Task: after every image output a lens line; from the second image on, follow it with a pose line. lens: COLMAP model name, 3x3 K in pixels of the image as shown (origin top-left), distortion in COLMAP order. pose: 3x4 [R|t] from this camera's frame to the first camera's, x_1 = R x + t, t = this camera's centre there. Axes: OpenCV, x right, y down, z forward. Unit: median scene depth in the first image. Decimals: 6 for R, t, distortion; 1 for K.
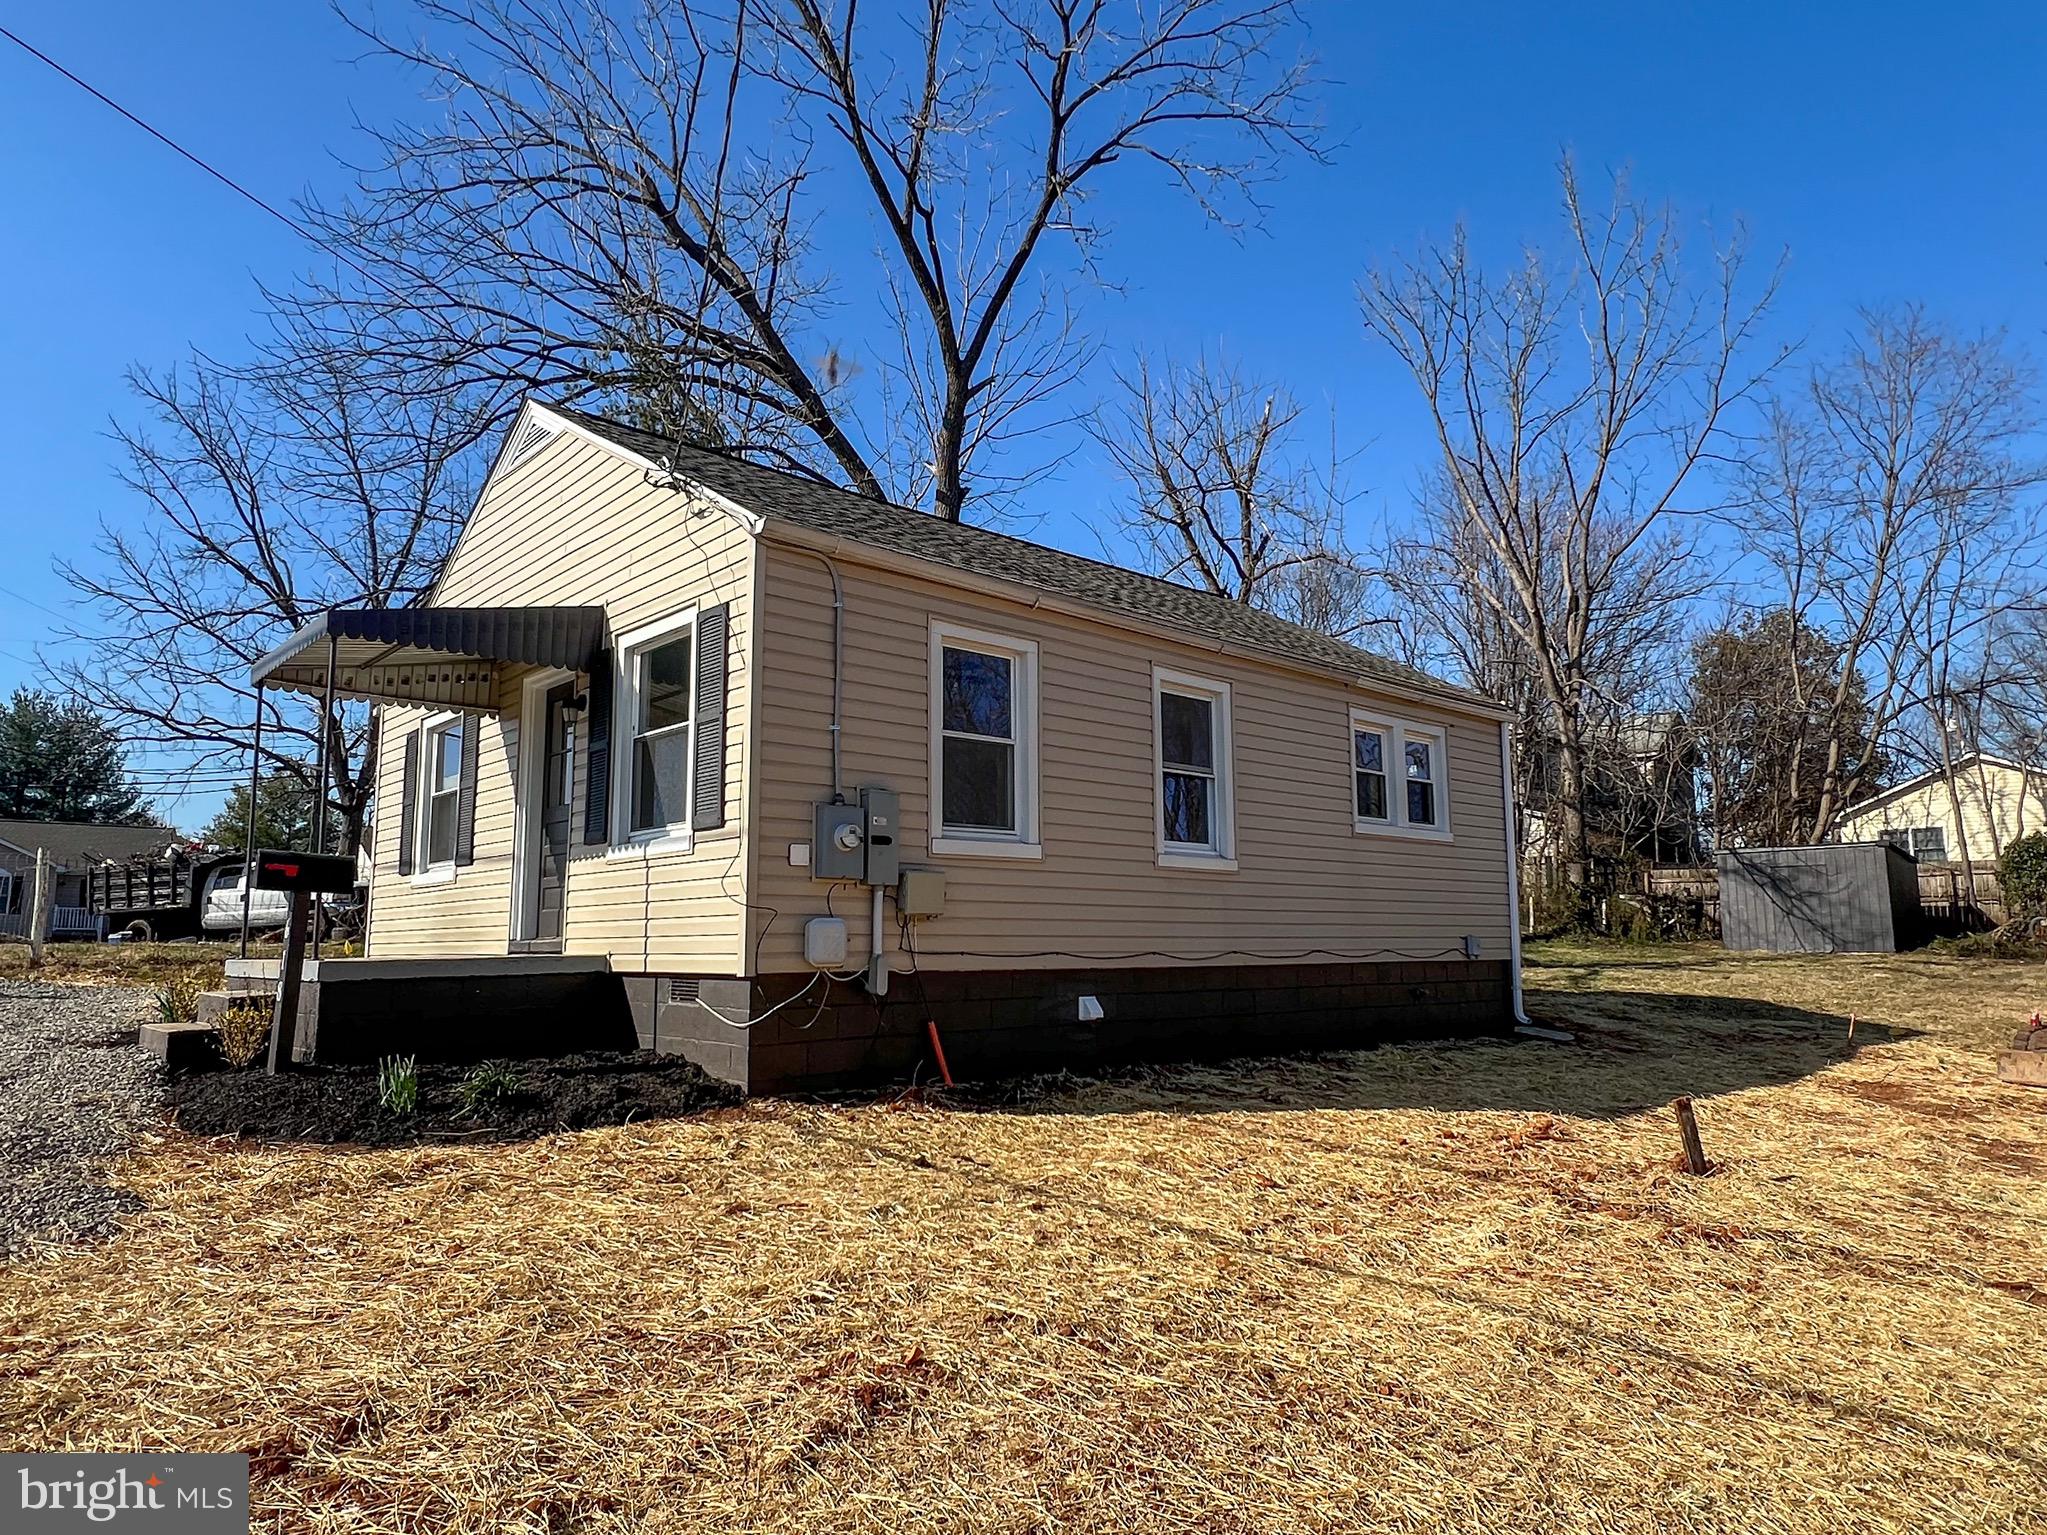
lens RADIAL K [[1248.4, 0, 1023.5], [0, 1248.4, 767.5], [0, 0, 1]] dist [0.000061, 0.000165]
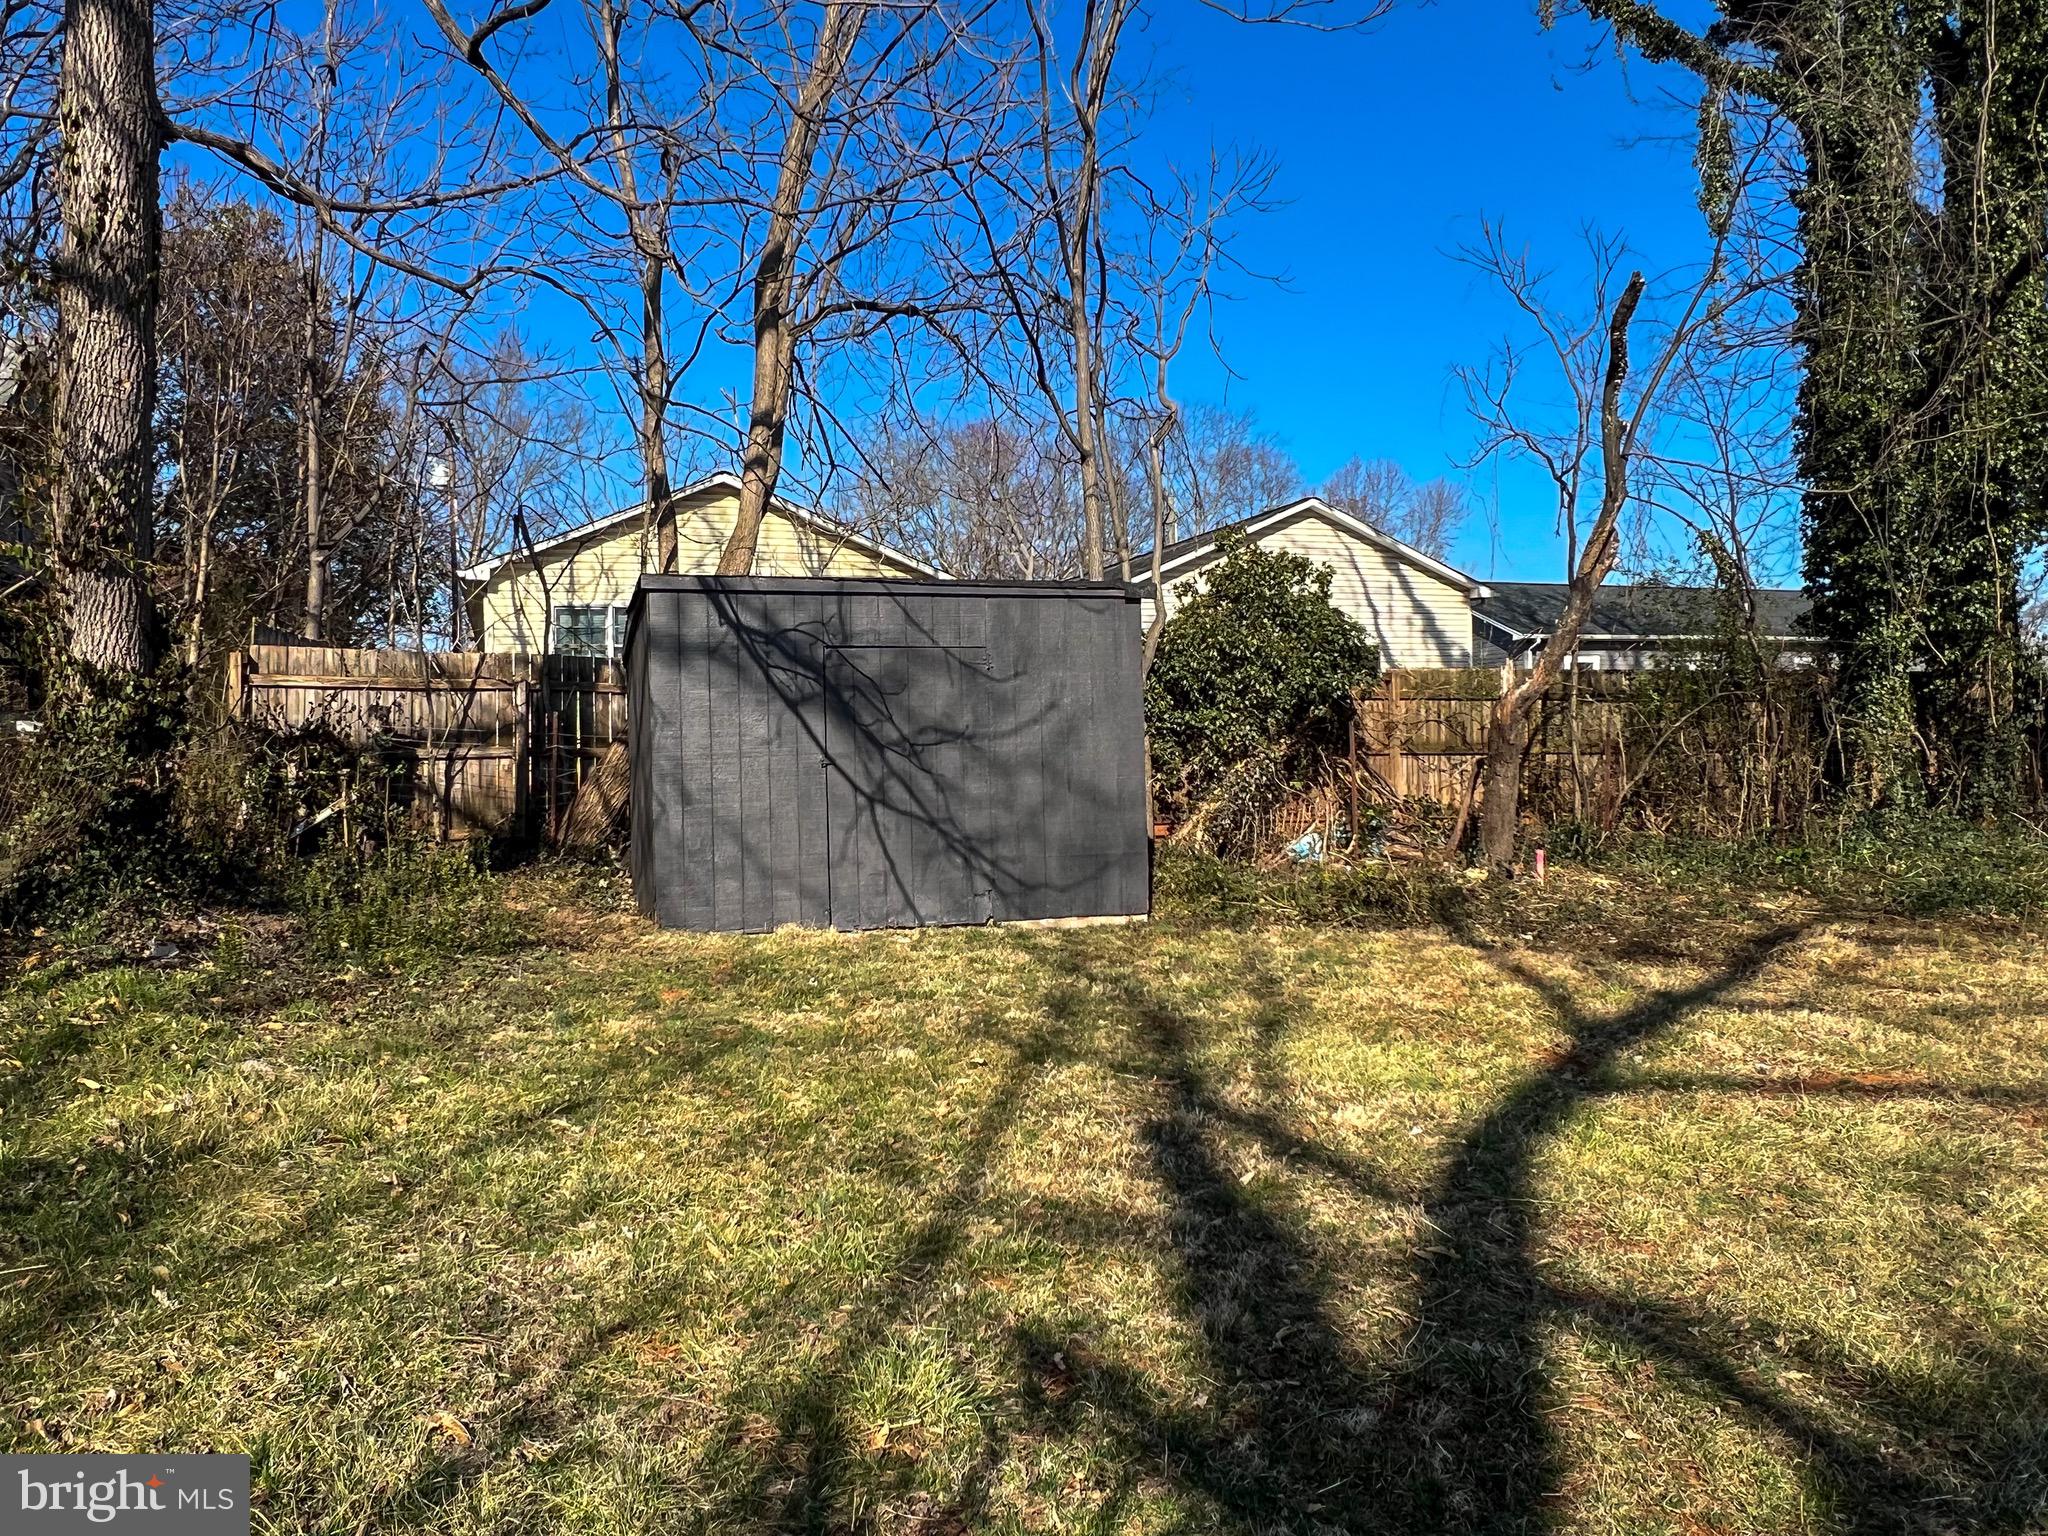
lens RADIAL K [[1468.4, 0, 1023.1], [0, 1468.4, 766.4], [0, 0, 1]] dist [-0.002725, -0.001439]
pose [[0.393287, -0.010135, 0.919360, 0.293958], [-0.109000, 0.992373, 0.057568, 0.083052], [-0.912932, -0.122851, 0.389183, 0.809773]]
